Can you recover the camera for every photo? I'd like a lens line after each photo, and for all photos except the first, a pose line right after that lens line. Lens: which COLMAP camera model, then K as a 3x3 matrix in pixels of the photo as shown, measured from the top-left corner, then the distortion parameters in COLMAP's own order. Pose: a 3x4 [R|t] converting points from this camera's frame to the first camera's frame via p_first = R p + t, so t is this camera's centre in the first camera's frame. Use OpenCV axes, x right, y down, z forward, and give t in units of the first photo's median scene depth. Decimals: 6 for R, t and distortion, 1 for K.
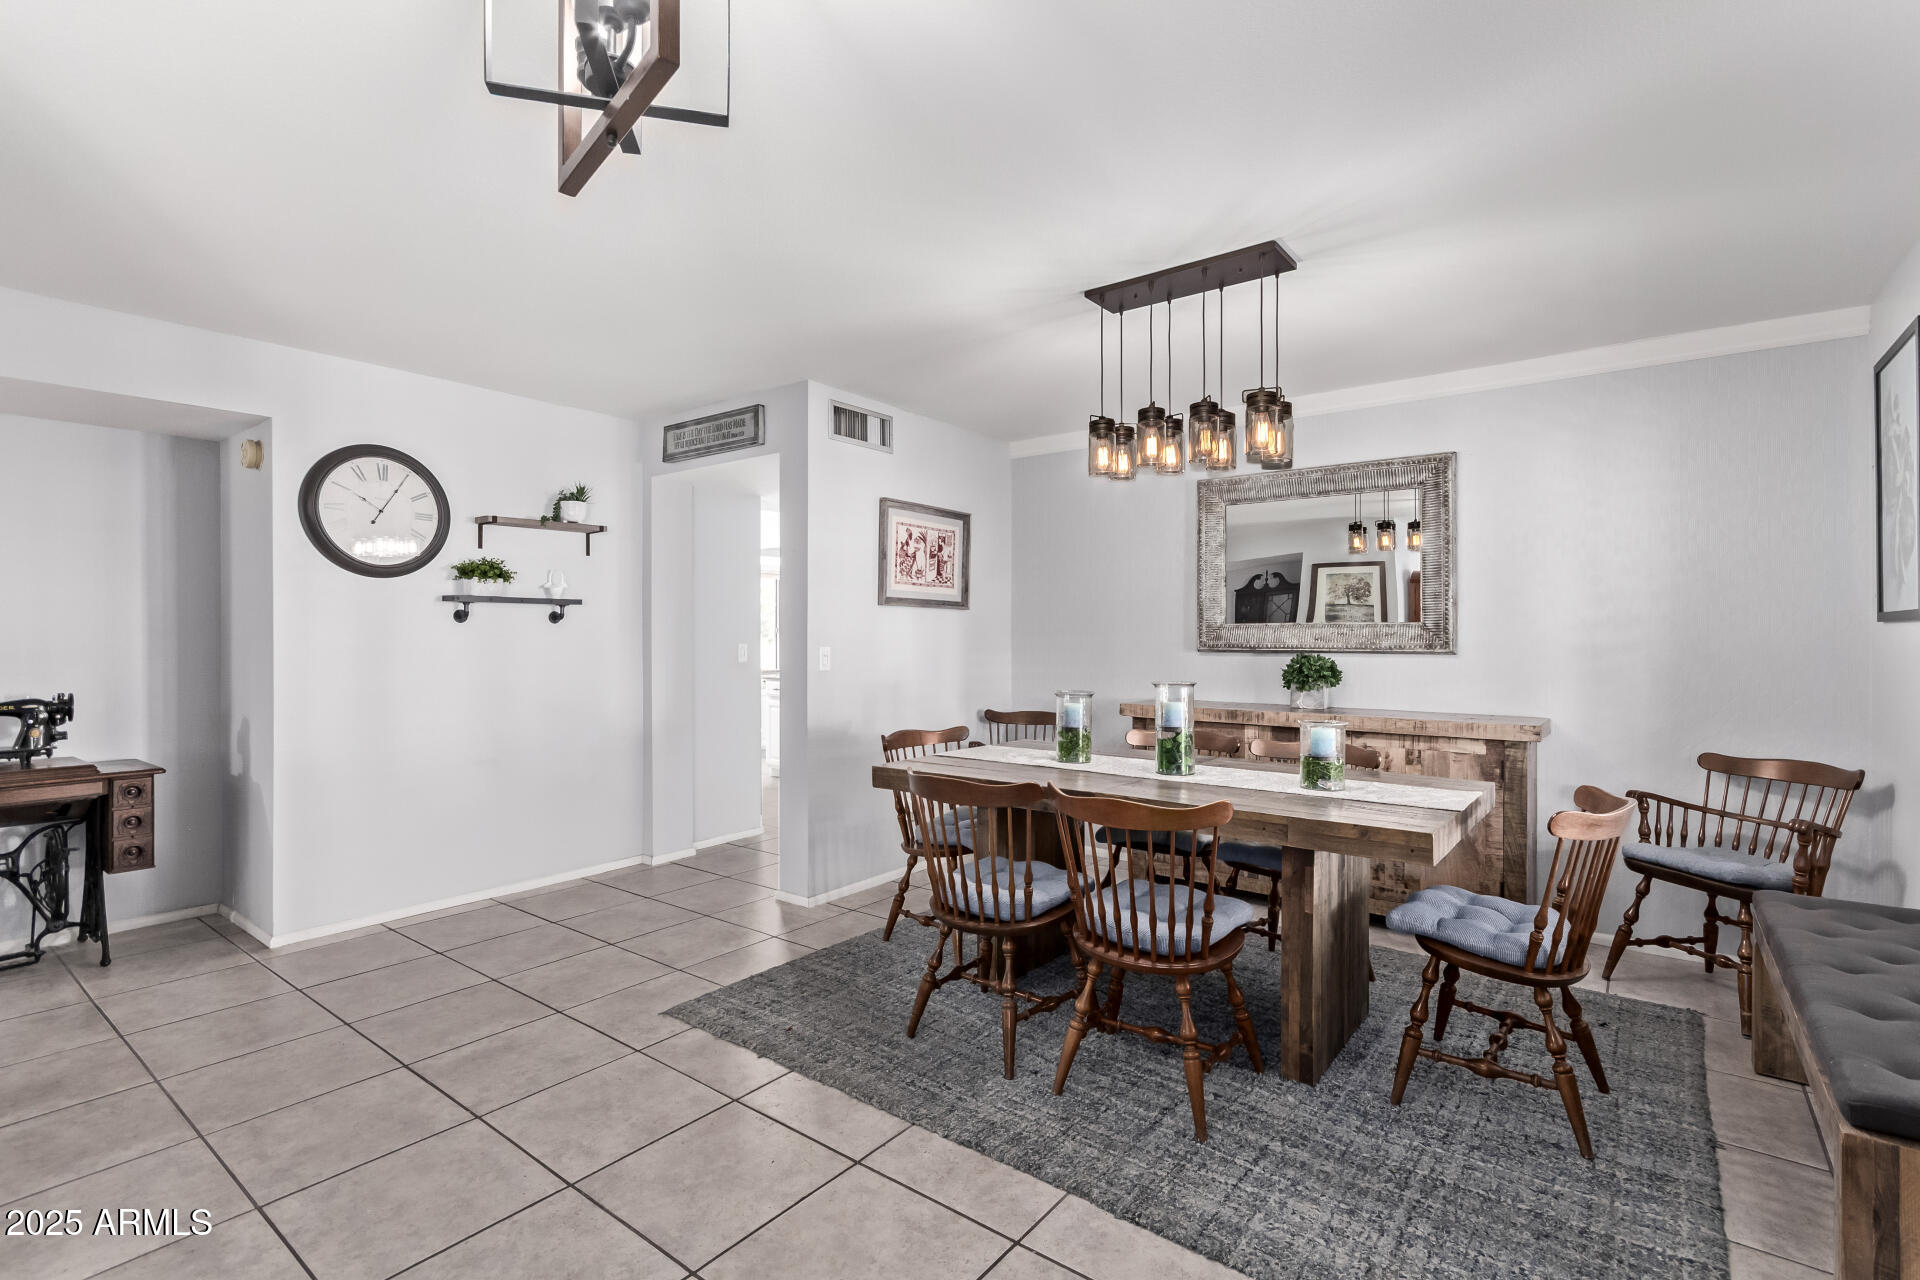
lens RADIAL K [[891.9, 0, 965.7], [0, 891.9, 637.5], [0, 0, 1]] dist [0.000818, 0.000713]
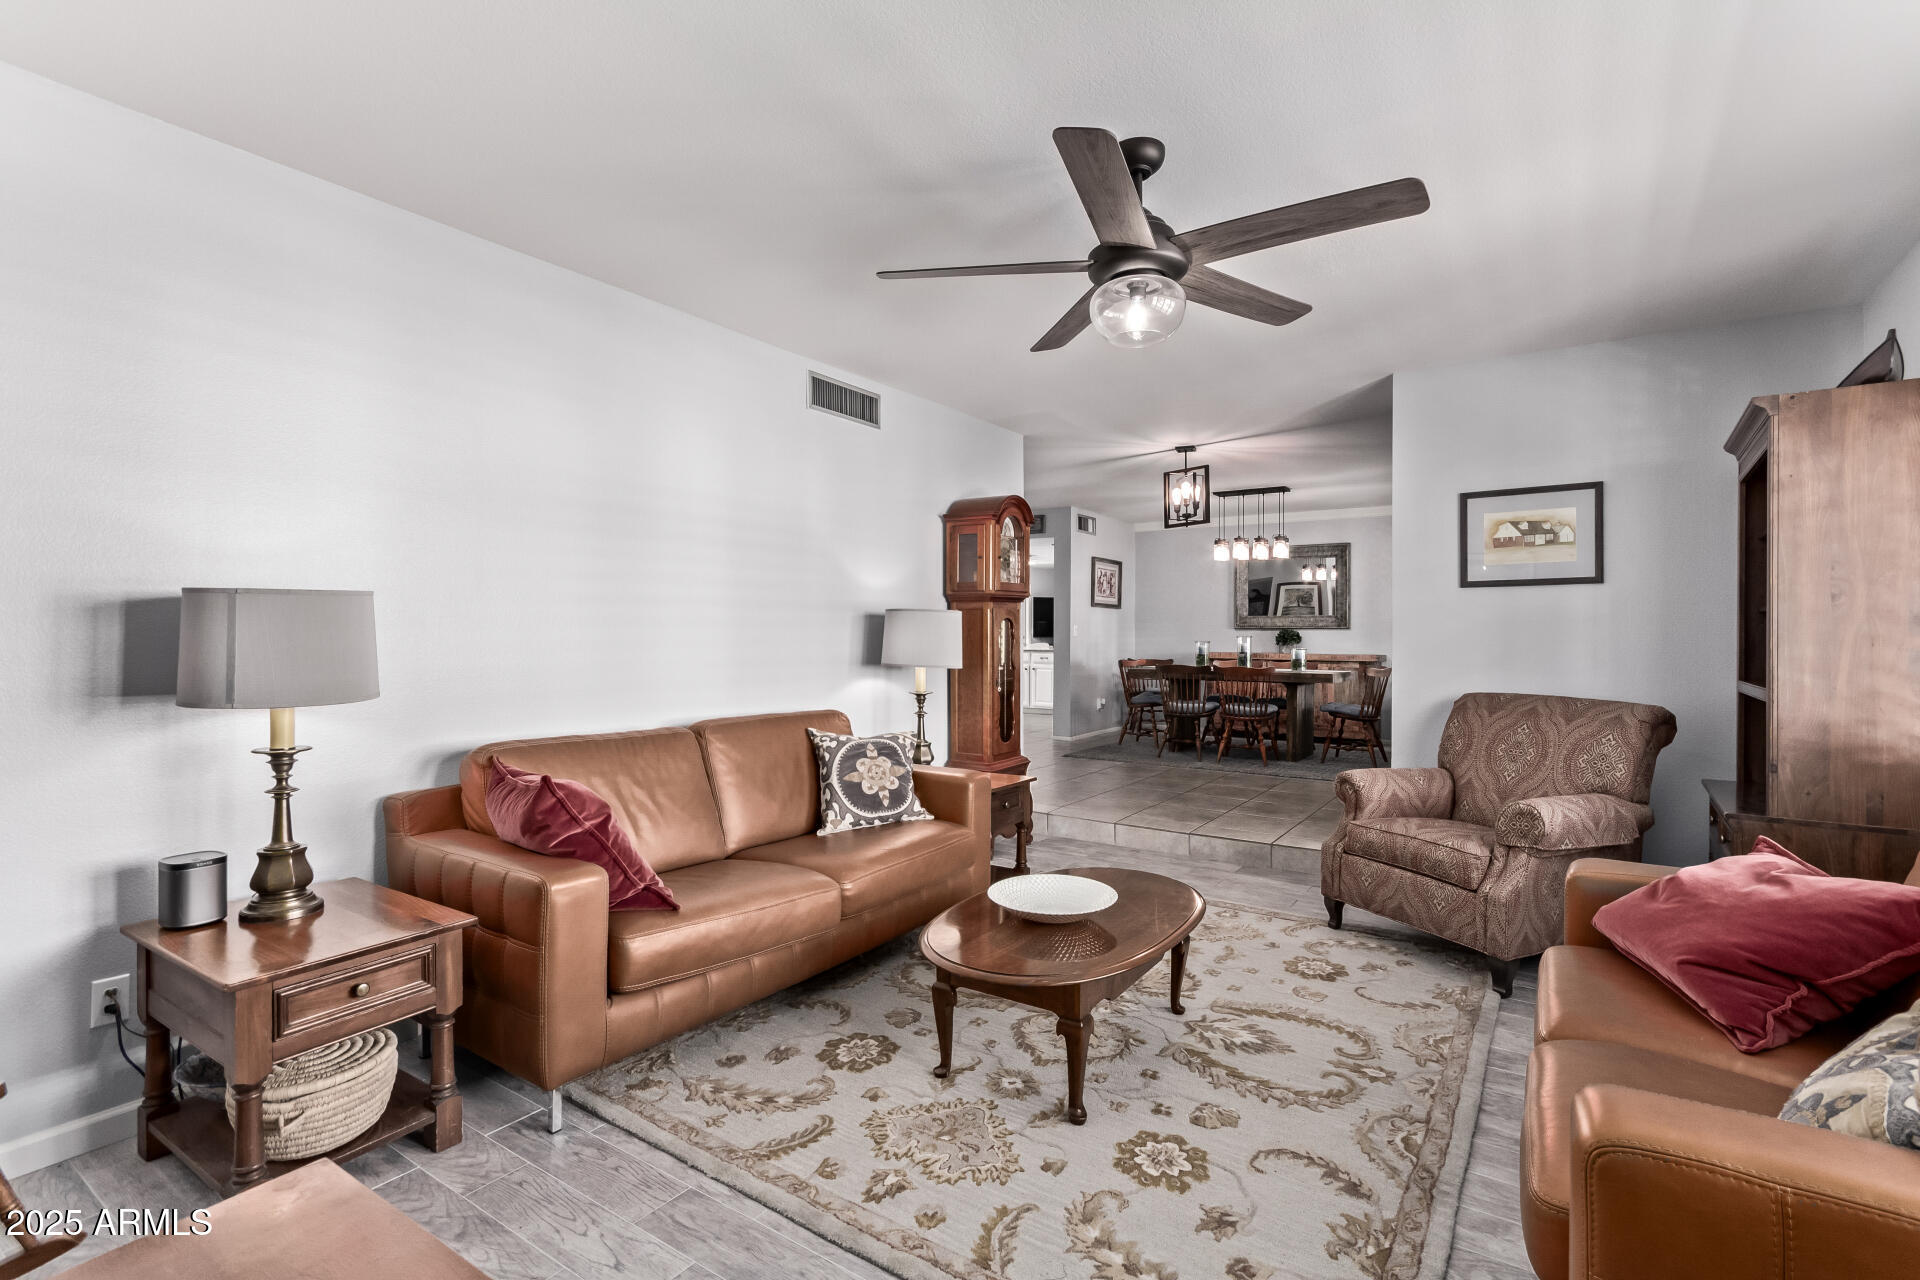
lens RADIAL K [[891.9, 0, 959.2], [0, 891.9, 636.6], [0, 0, 1]] dist [0.000818, 0.000713]
pose [[0.997651, 0.001604, 0.068487, -0.558330], [-0.001776, 0.999995, 0.002451, 0.030973], [-0.068482, -0.002567, 0.997649, -1.114746]]
